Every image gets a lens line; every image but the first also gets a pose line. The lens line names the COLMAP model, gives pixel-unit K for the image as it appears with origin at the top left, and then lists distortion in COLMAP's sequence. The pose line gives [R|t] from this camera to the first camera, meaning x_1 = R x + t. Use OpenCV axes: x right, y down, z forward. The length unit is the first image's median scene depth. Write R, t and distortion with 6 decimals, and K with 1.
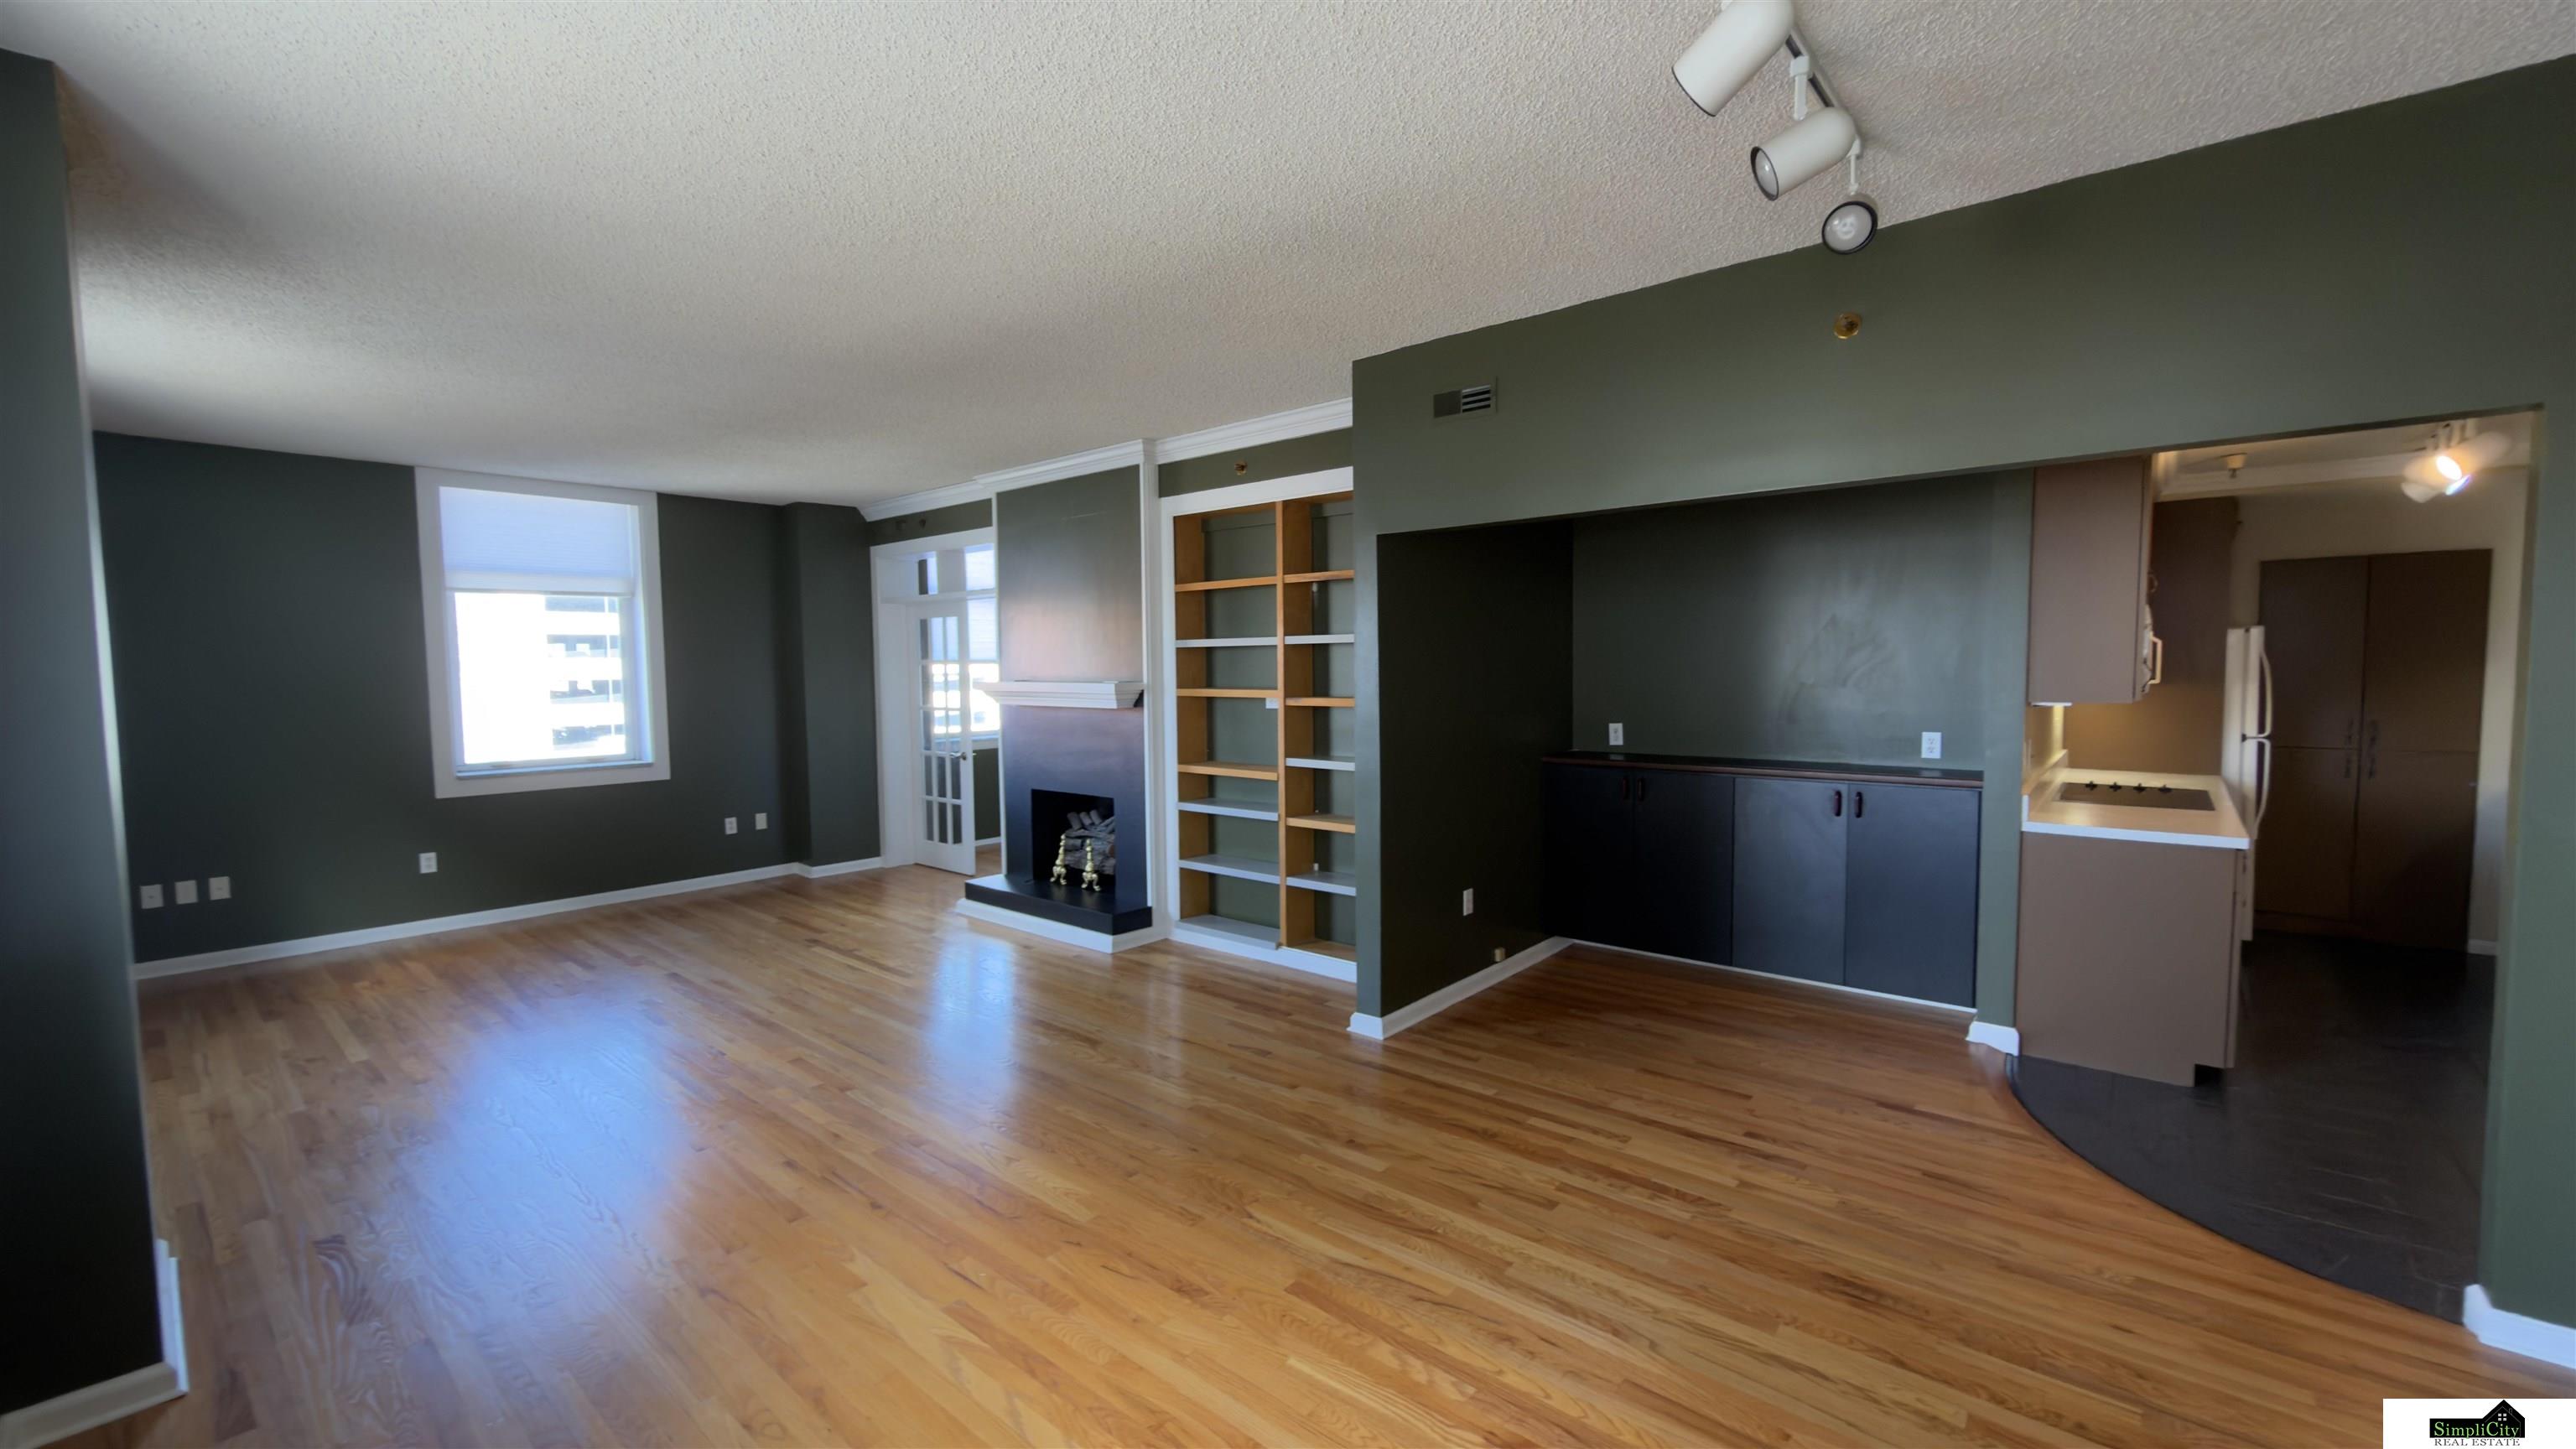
lens RADIAL K [[1023.0, 0, 1287.8], [0, 1023.0, 728.2], [0, 0, 1]] dist [-0.001345, -0.000289]
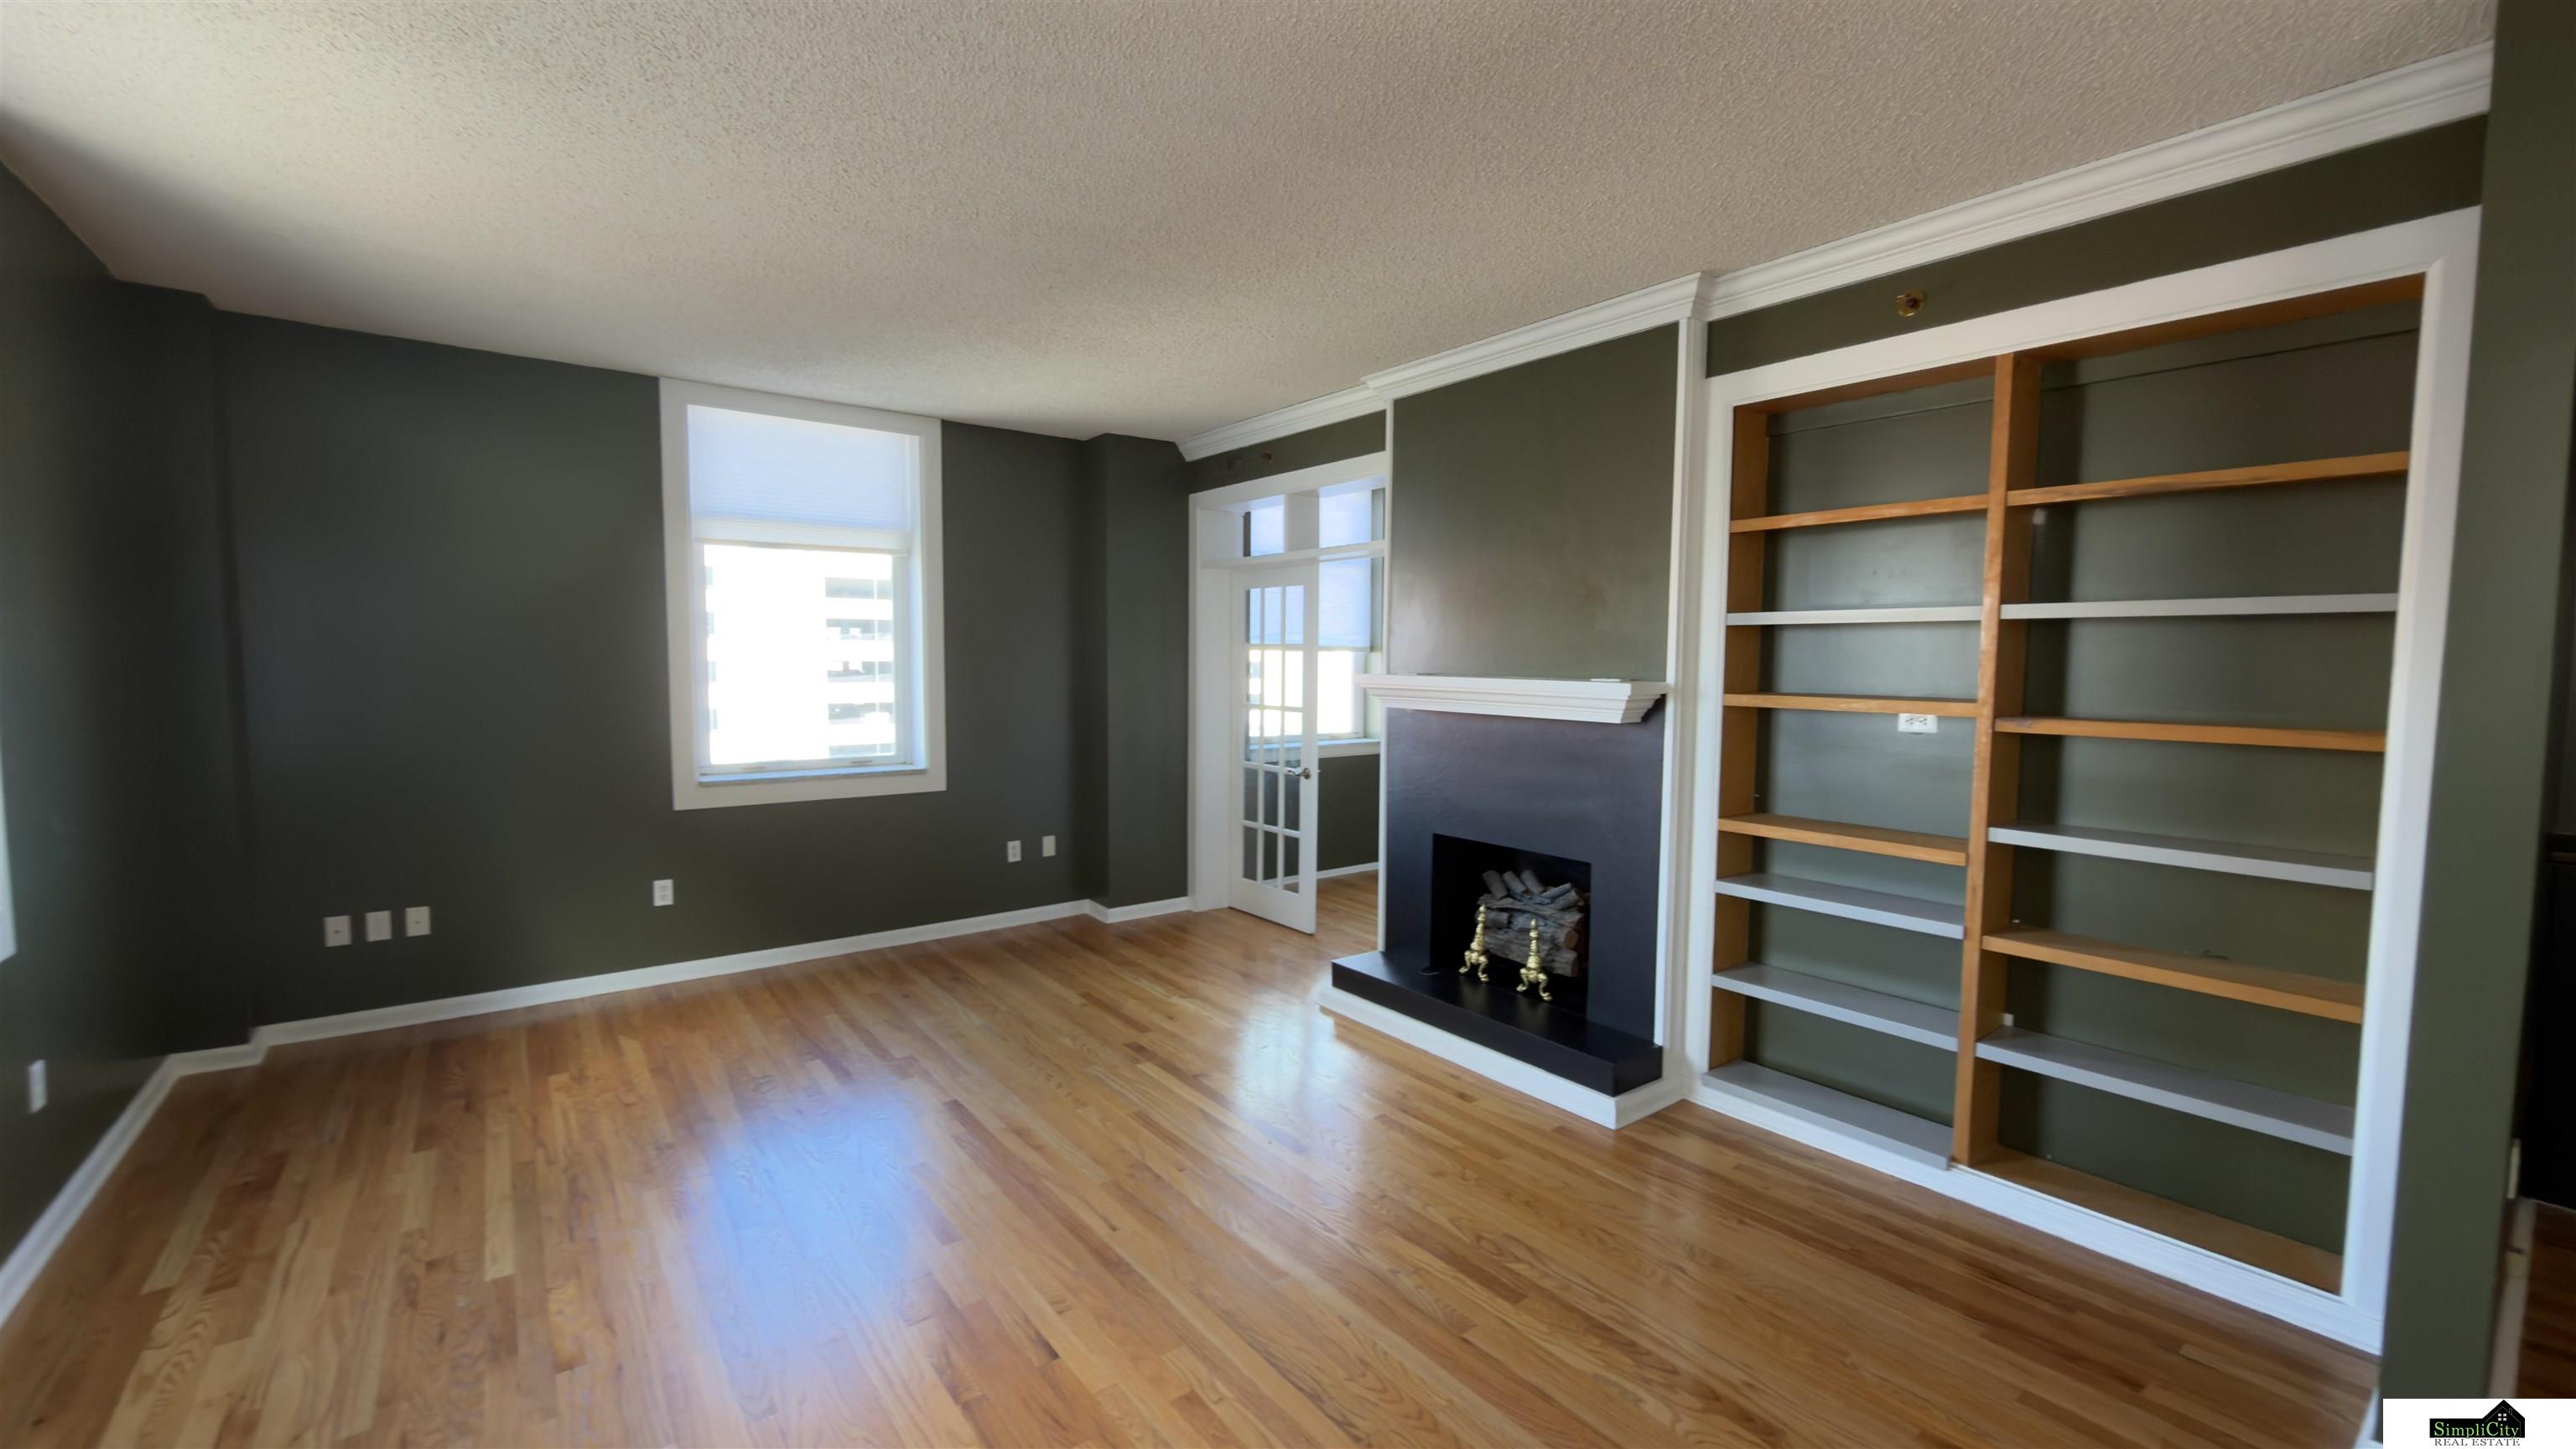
lens RADIAL K [[1023.0, 0, 1285.9], [0, 1023.0, 724.1], [0, 0, 1]] dist [-0.001345, -0.000289]
pose [[0.978945, 0.031582, -0.201666, -0.225620], [-0.030935, 0.999501, 0.006364, -0.015637], [0.201766, 0.000008, 0.979434, 0.334797]]
